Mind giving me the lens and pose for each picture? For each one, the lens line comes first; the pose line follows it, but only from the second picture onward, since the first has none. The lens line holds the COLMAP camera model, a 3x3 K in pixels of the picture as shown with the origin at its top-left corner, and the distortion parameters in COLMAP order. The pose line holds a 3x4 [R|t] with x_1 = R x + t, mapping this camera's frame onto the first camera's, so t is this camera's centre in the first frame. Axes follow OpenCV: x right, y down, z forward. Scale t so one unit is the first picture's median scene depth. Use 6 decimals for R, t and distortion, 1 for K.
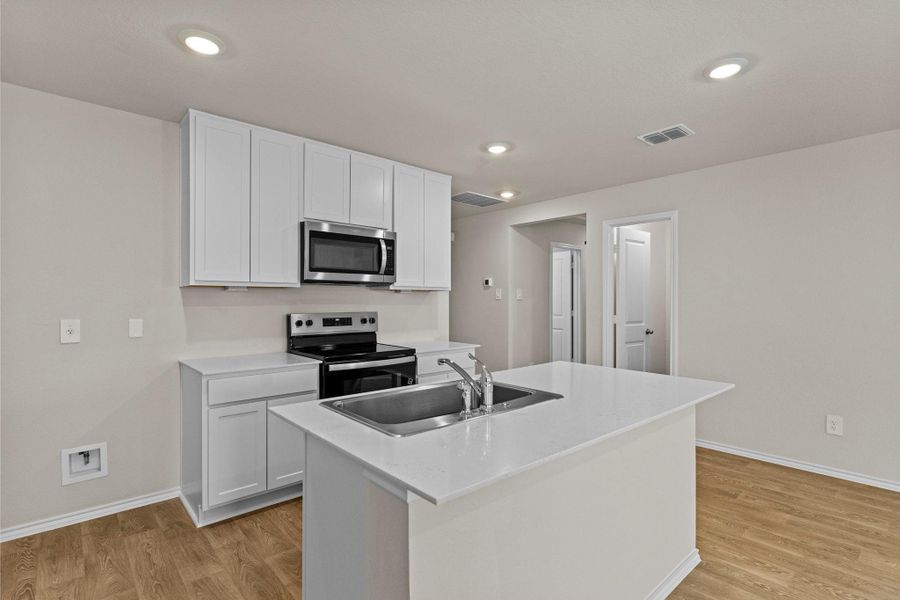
lens RADIAL K [[435.7, 0, 452.7], [0, 435.7, 295.4], [0, 0, 1]] dist [-0.001788, -0.000551]
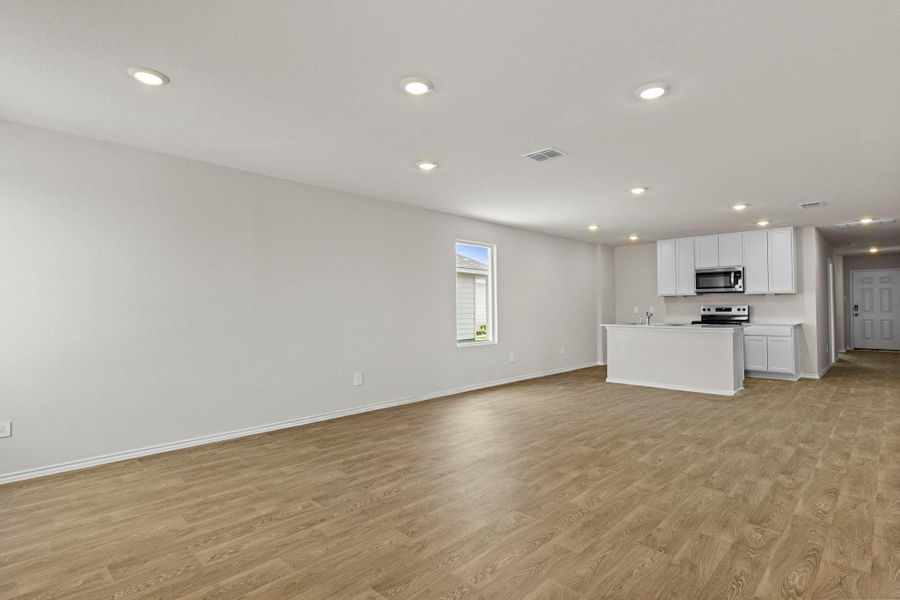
lens RADIAL K [[462.8, 0, 448.3], [0, 462.8, 294.8], [0, 0, 1]] dist [0.002442, 0.001236]
pose [[0.061465, -0.031767, -0.997604, 2.043490], [0.015057, 0.999409, -0.030897, 0.036634], [0.997996, -0.013121, 0.061907, -0.563053]]
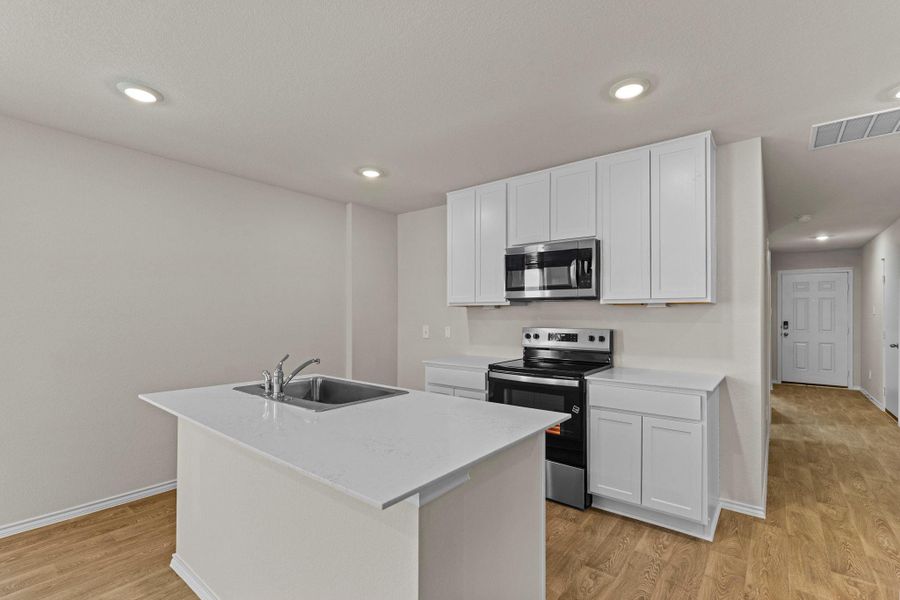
lens RADIAL K [[412.8, 0, 452.8], [0, 412.8, 309.5], [0, 0, 1]] dist [0.002759, -0.000294]
pose [[0.158893, -0.014318, -0.987192, 0.652323], [0.007514, 0.999883, -0.013292, 0.006444], [0.987267, -0.005306, 0.158982, 0.598620]]
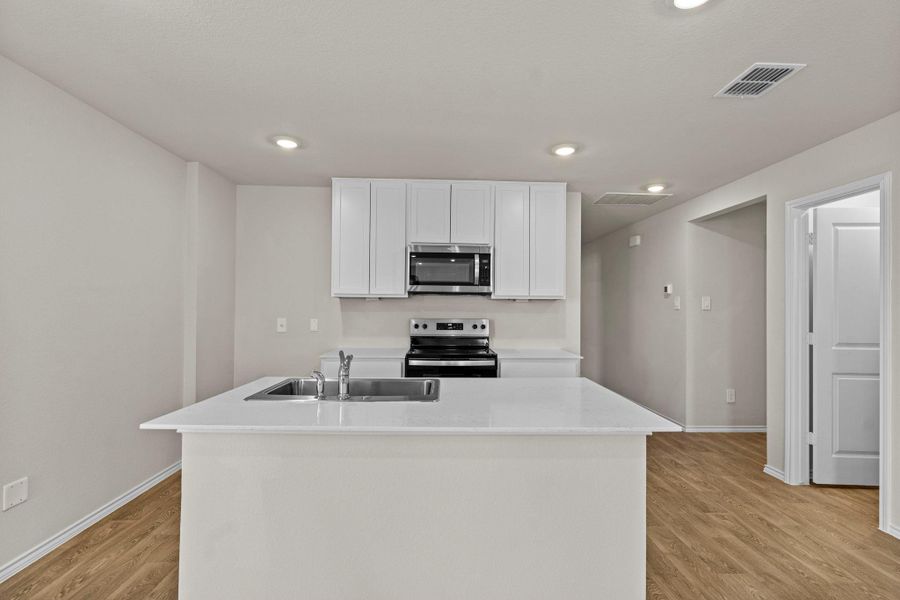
lens RADIAL K [[423.1, 0, 452.5], [0, 423.1, 305.9], [0, 0, 1]] dist [-0.002331, -0.000538]
pose [[0.765351, 0.002303, -0.643609, 0.485011], [-0.001261, 0.999997, 0.002079, 0.002349], [0.643612, -0.000779, 0.765352, 0.126617]]
